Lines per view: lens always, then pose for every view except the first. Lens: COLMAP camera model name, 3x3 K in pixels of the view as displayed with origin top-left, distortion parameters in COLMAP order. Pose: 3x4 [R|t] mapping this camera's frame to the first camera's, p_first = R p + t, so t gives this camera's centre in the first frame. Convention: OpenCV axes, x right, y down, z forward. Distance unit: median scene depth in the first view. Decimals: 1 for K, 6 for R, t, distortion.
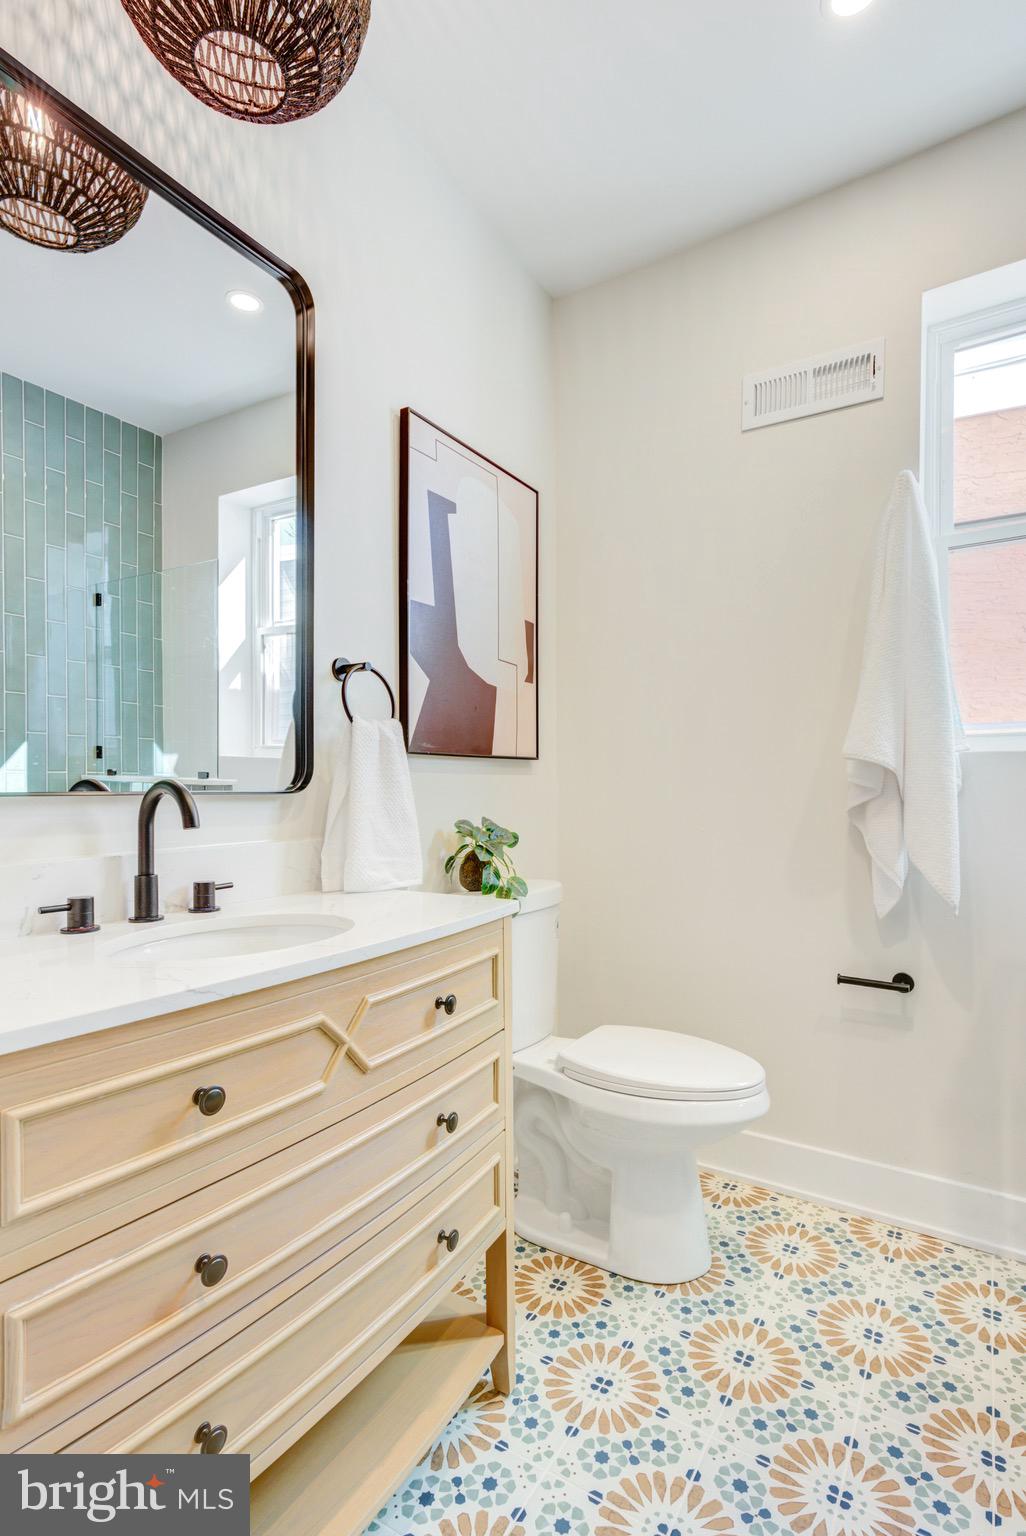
lens RADIAL K [[768.6, 0, 519.3], [0, 768.6, 788.1], [0, 0, 1]] dist [0.011479, 0.000117]
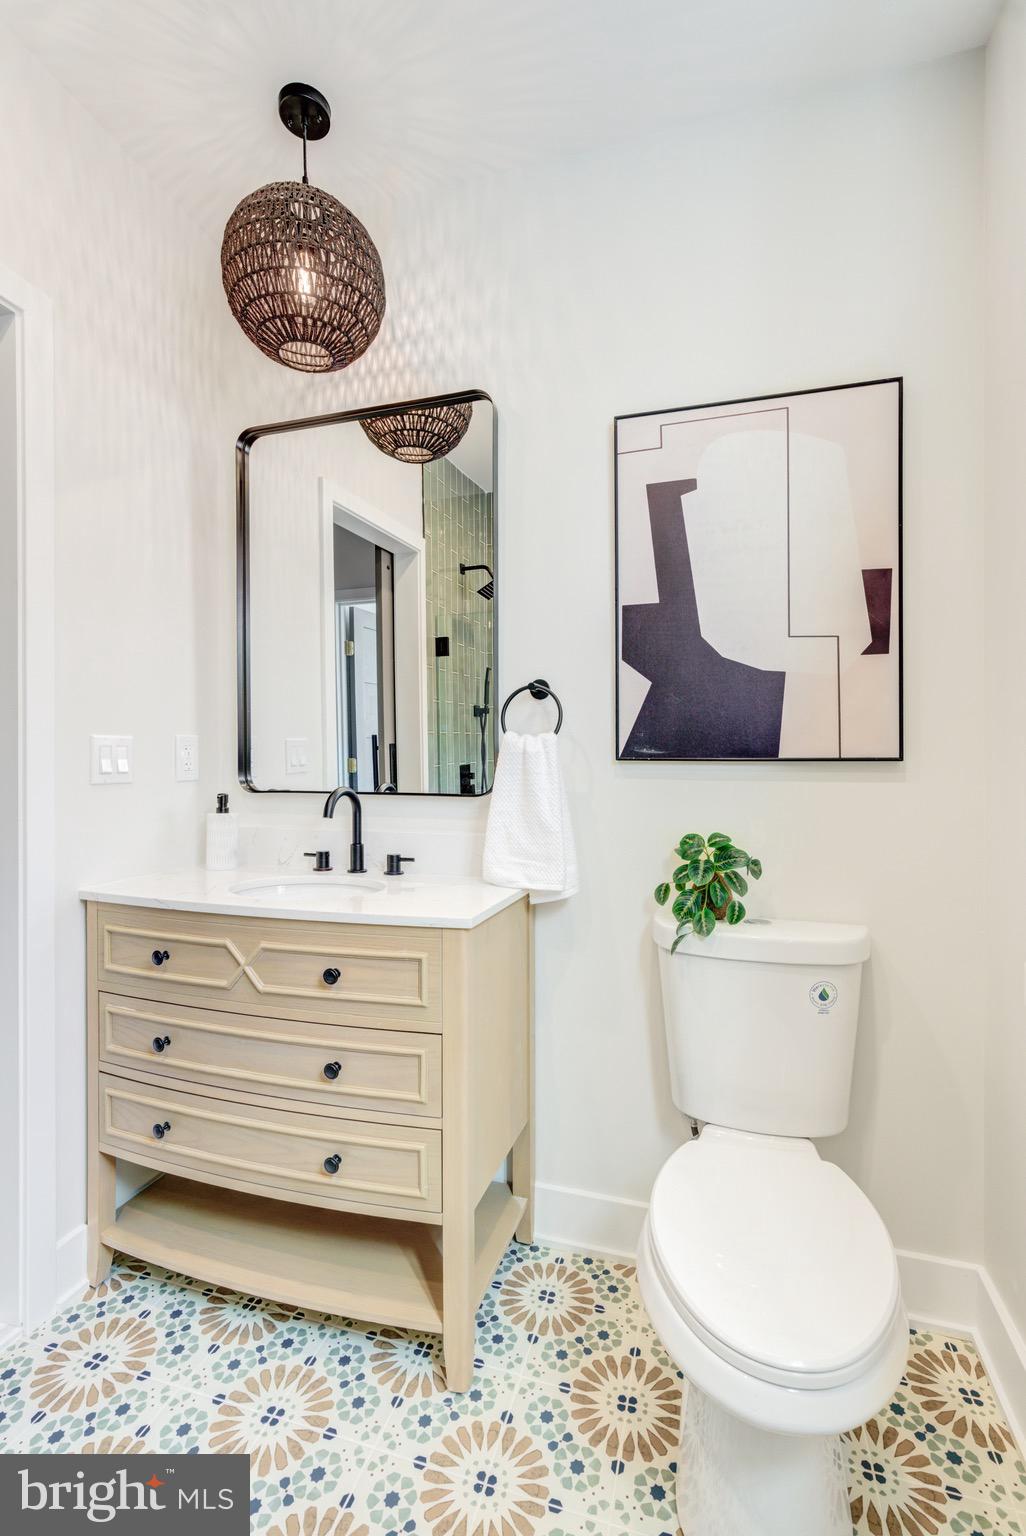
lens RADIAL K [[685.1, 0, 520.4], [0, 685.1, 757.2], [0, 0, 1]] dist [-0.000072, 0.001340]
pose [[0.256234, 0.001425, -0.966614, 0.927984], [-0.005281, 0.999986, 0.000074, -0.067203], [0.966600, 0.005086, 0.256238, 0.880405]]
